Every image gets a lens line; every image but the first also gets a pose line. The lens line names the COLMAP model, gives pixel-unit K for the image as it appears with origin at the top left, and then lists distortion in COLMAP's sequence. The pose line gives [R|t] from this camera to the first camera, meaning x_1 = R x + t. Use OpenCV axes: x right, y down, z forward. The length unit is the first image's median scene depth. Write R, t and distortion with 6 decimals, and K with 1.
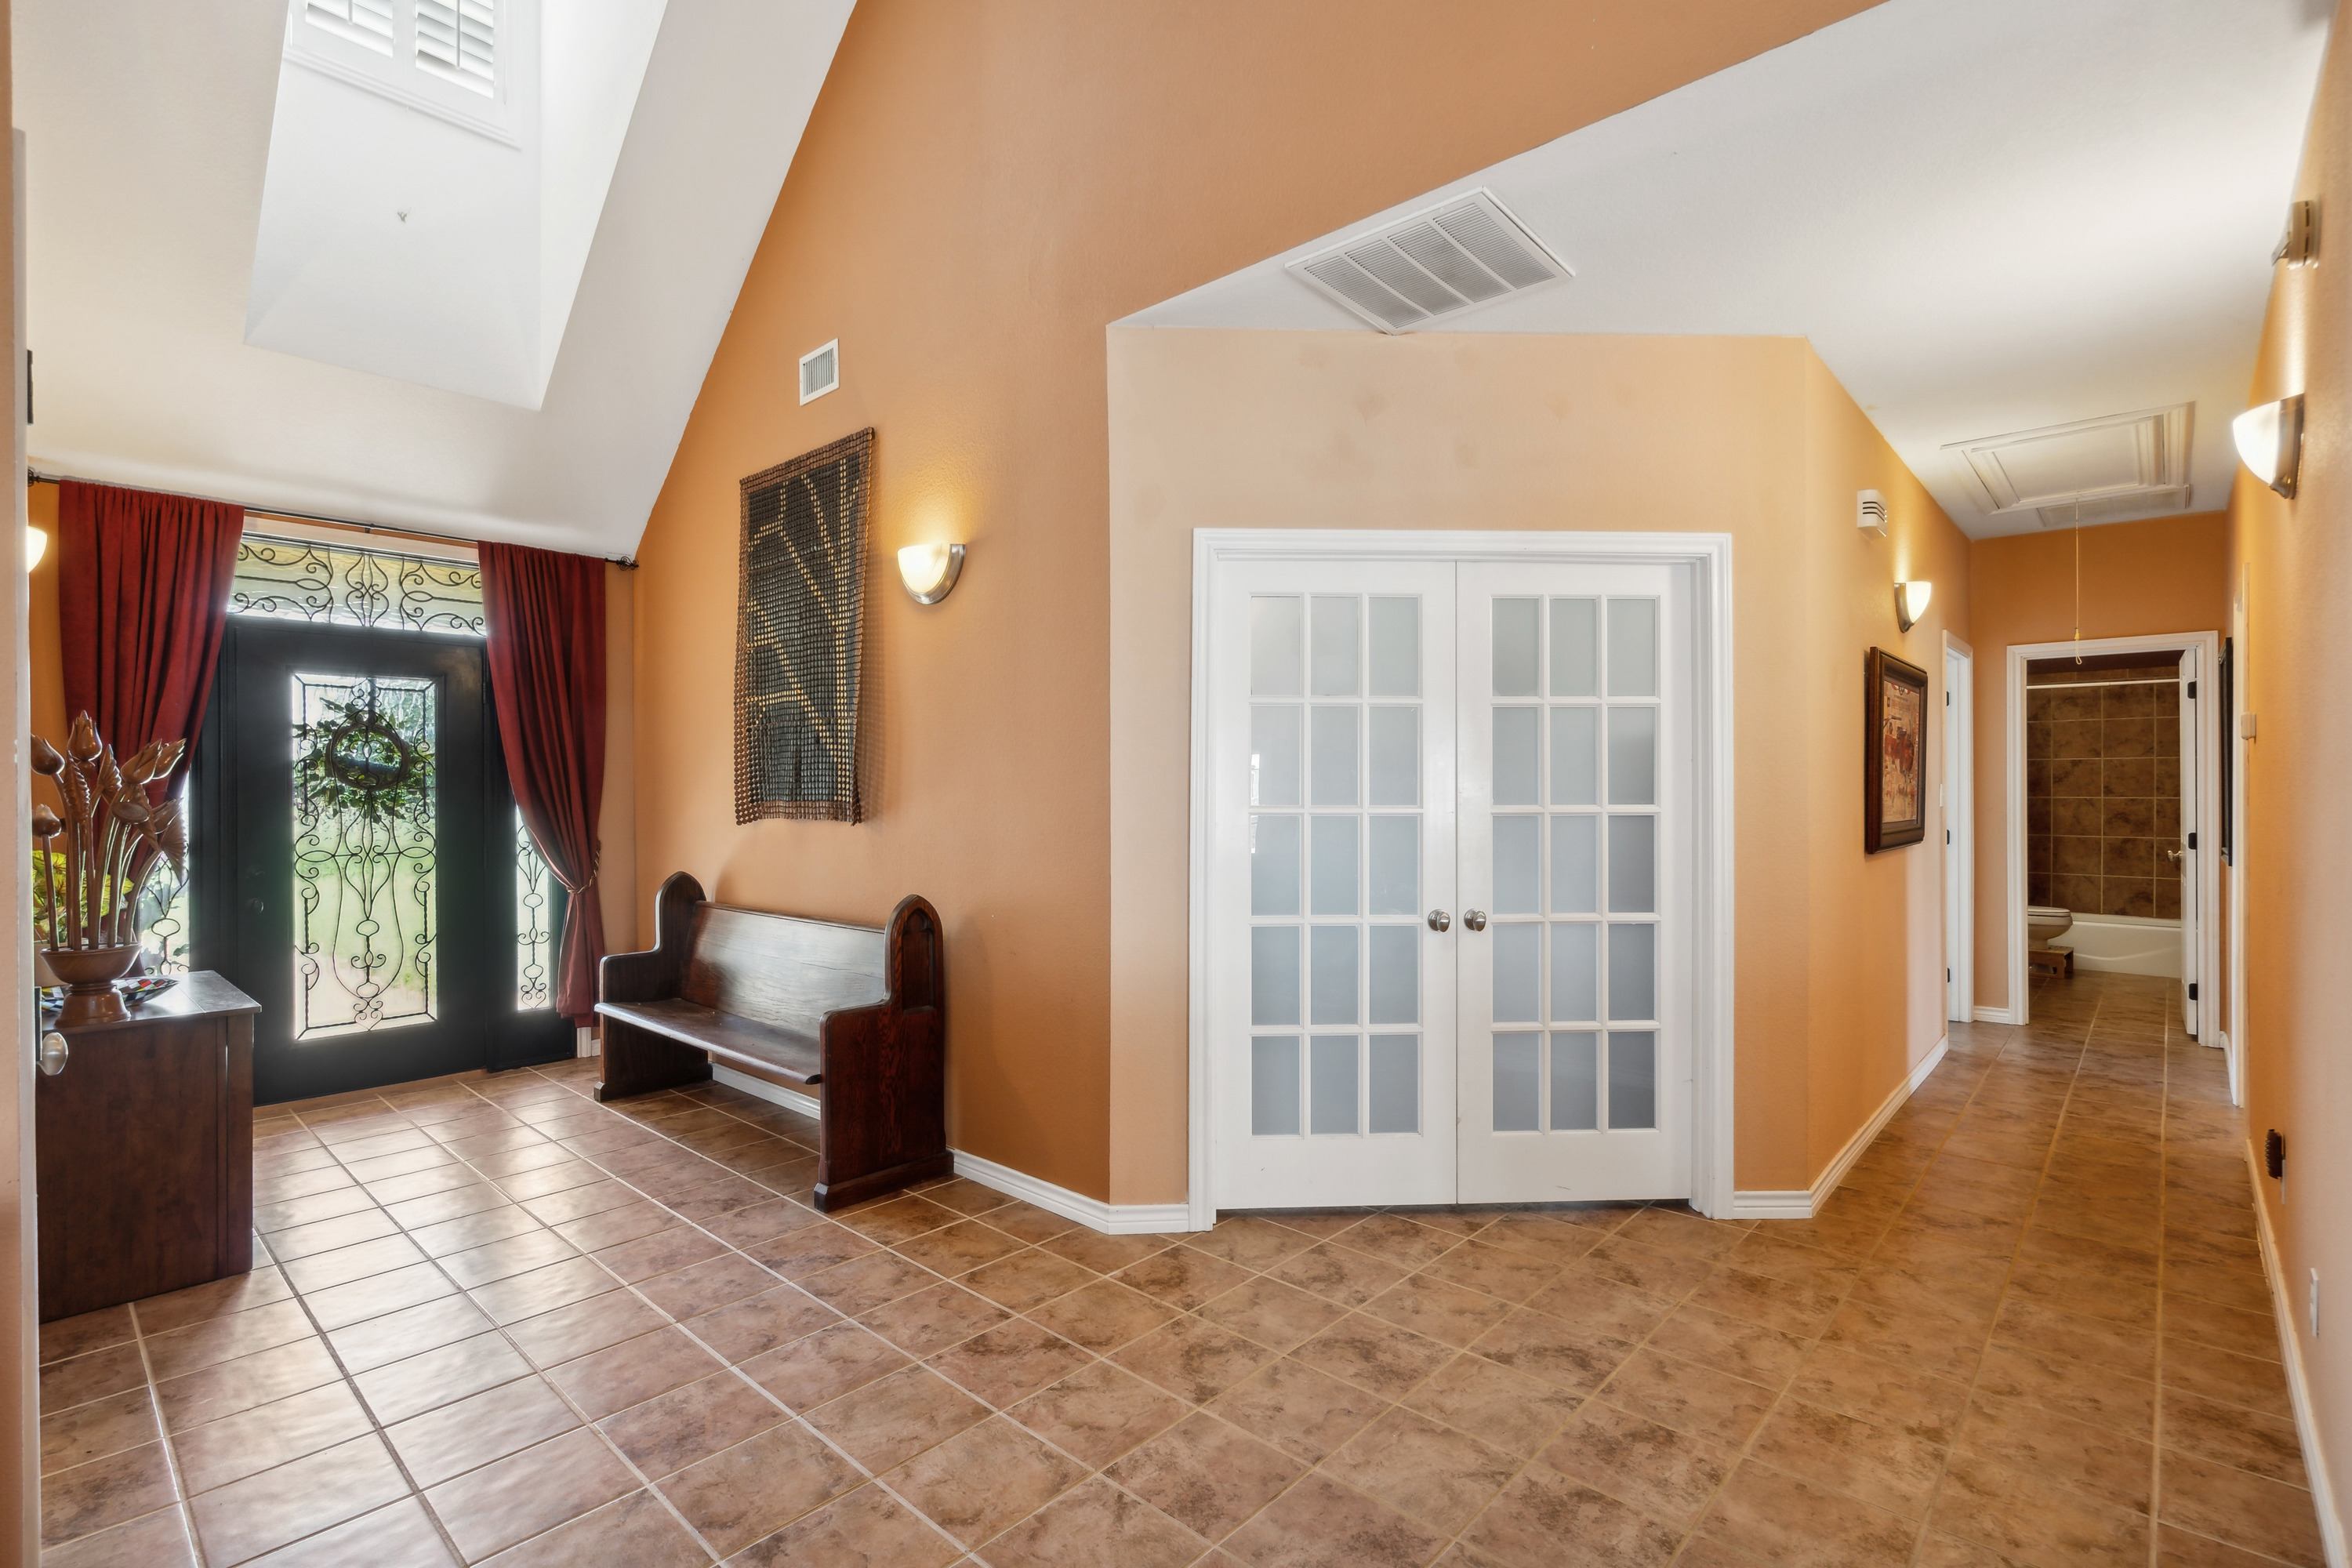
lens RADIAL K [[1087.0, 0, 1176.9], [0, 1087.0, 786.3], [0, 0, 1]] dist [0.000140, 0.000039]
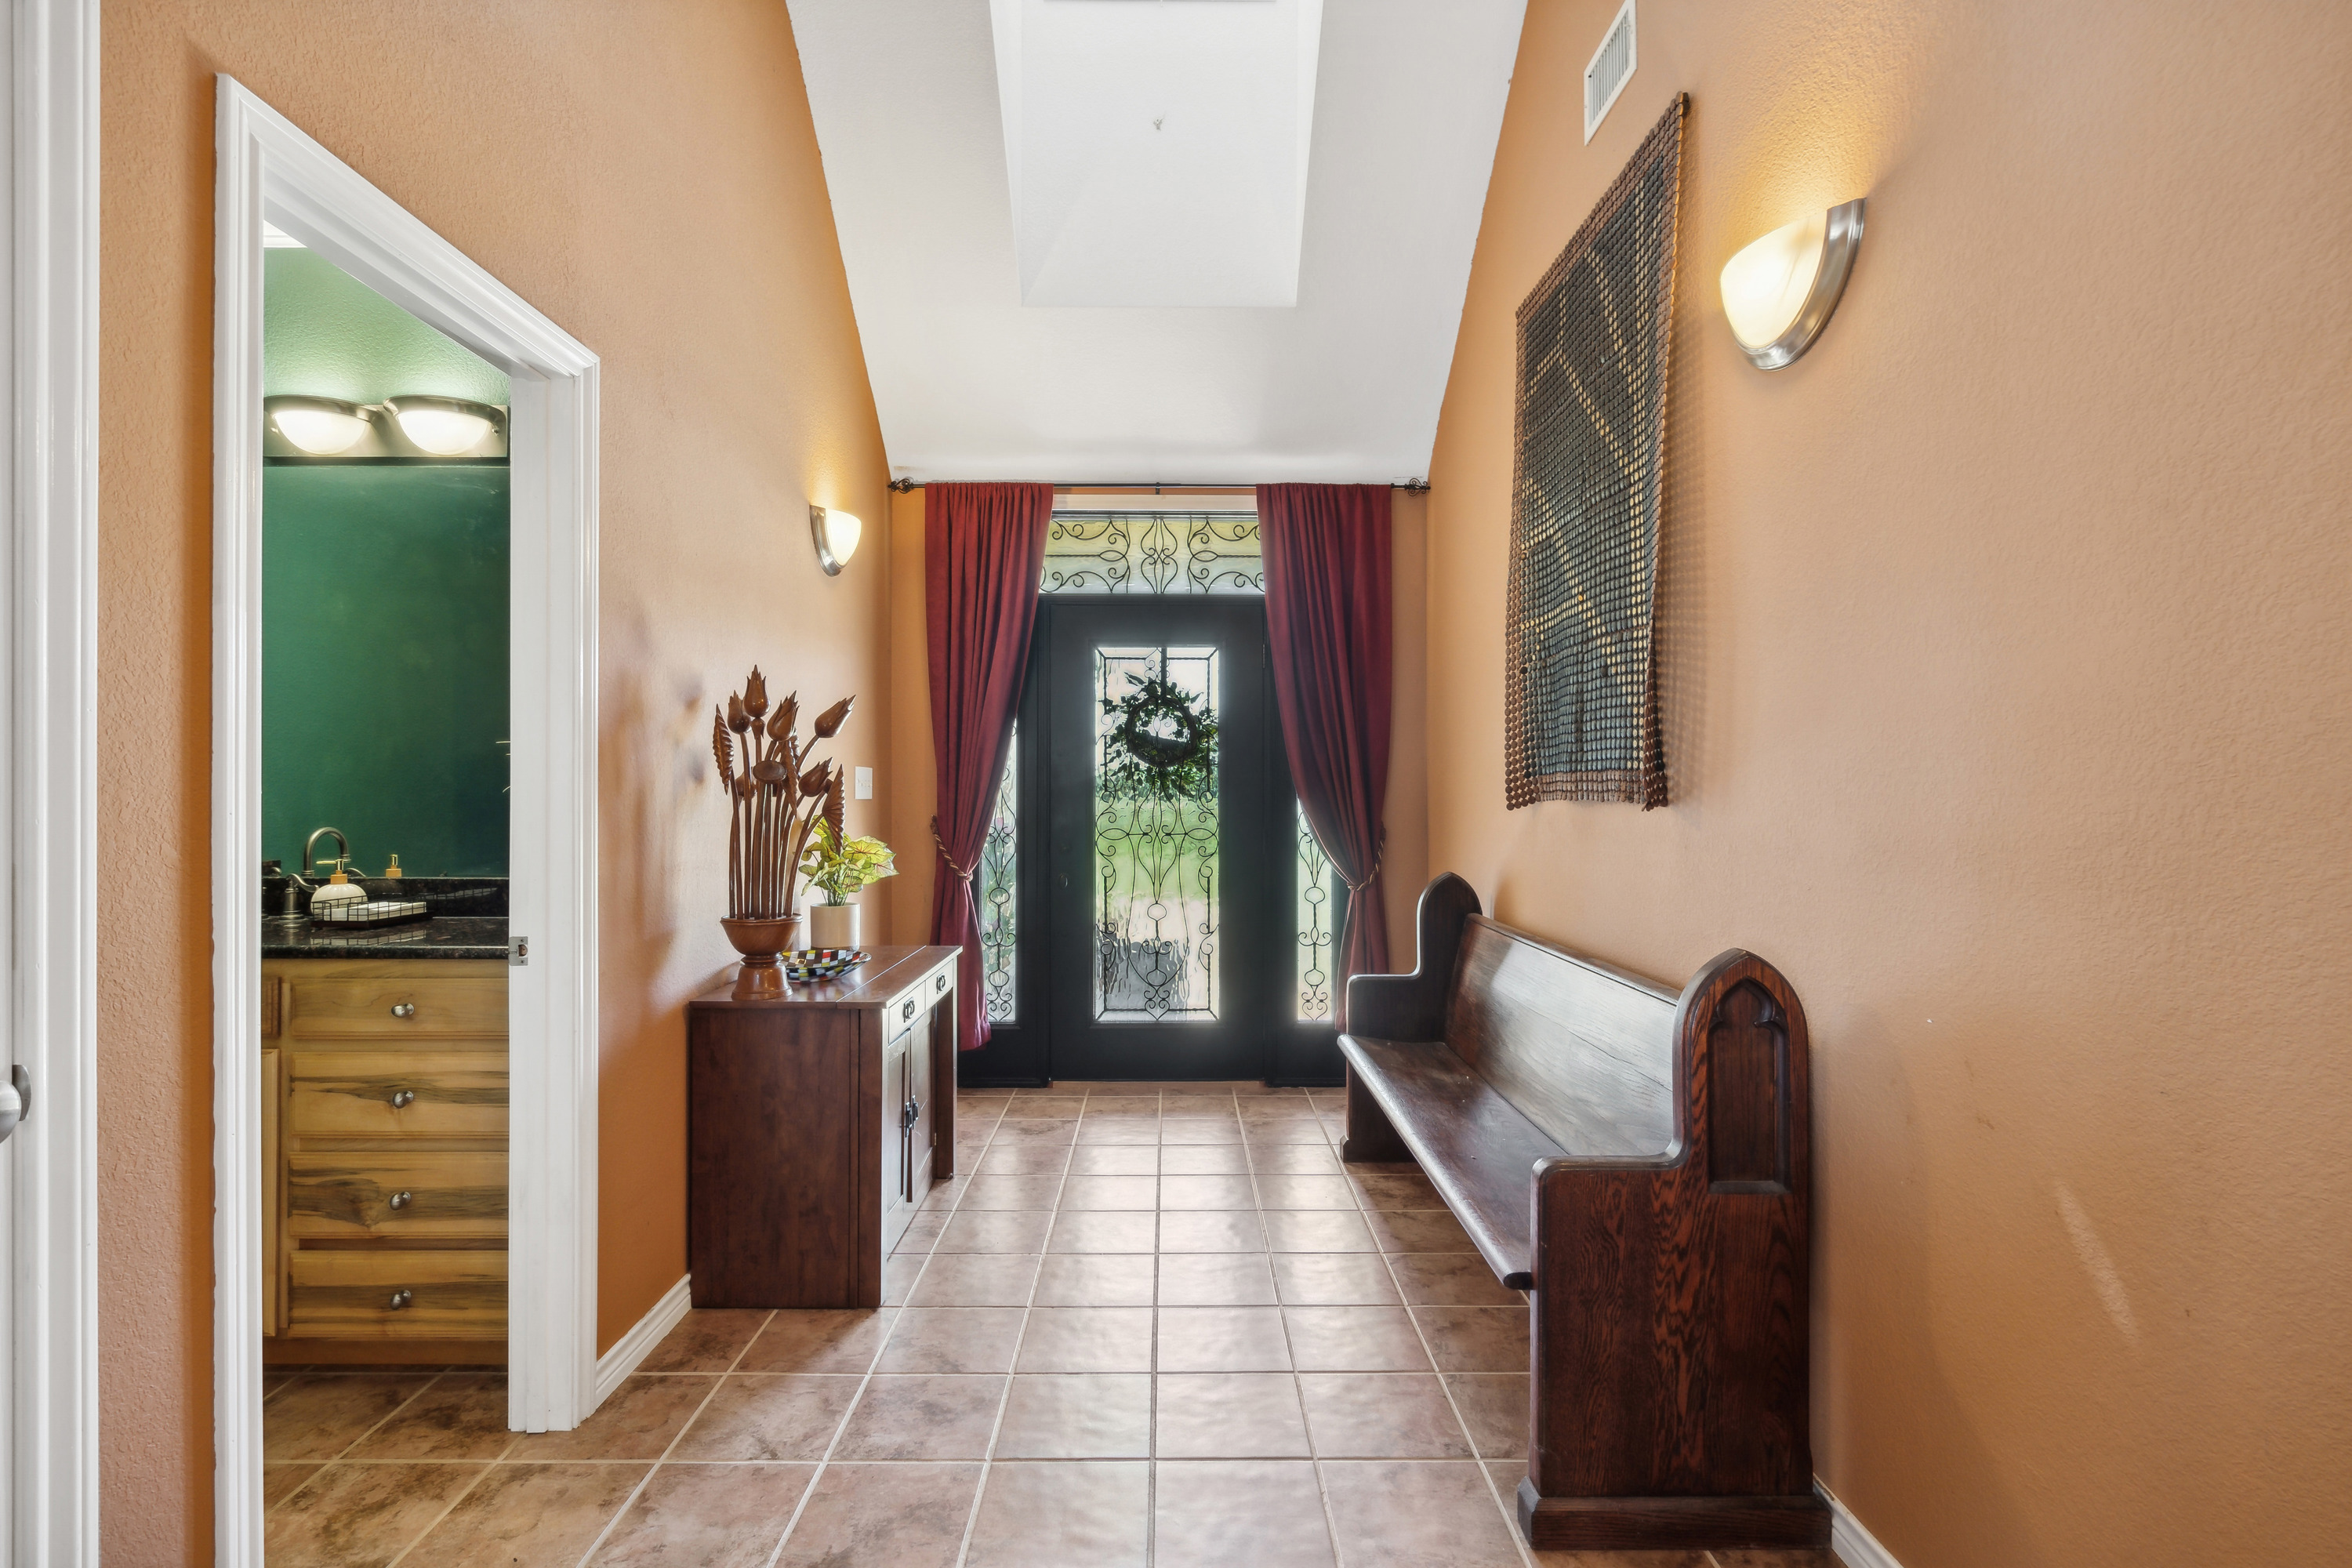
lens RADIAL K [[1087.0, 0, 1164.3], [0, 1087.0, 786.2], [0, 0, 1]] dist [0.000140, 0.000039]
pose [[0.675868, 0.002386, -0.737019, -0.043287], [-0.002473, 0.999996, 0.000970, 0.020340], [0.737018, 0.001167, 0.675872, 0.370426]]
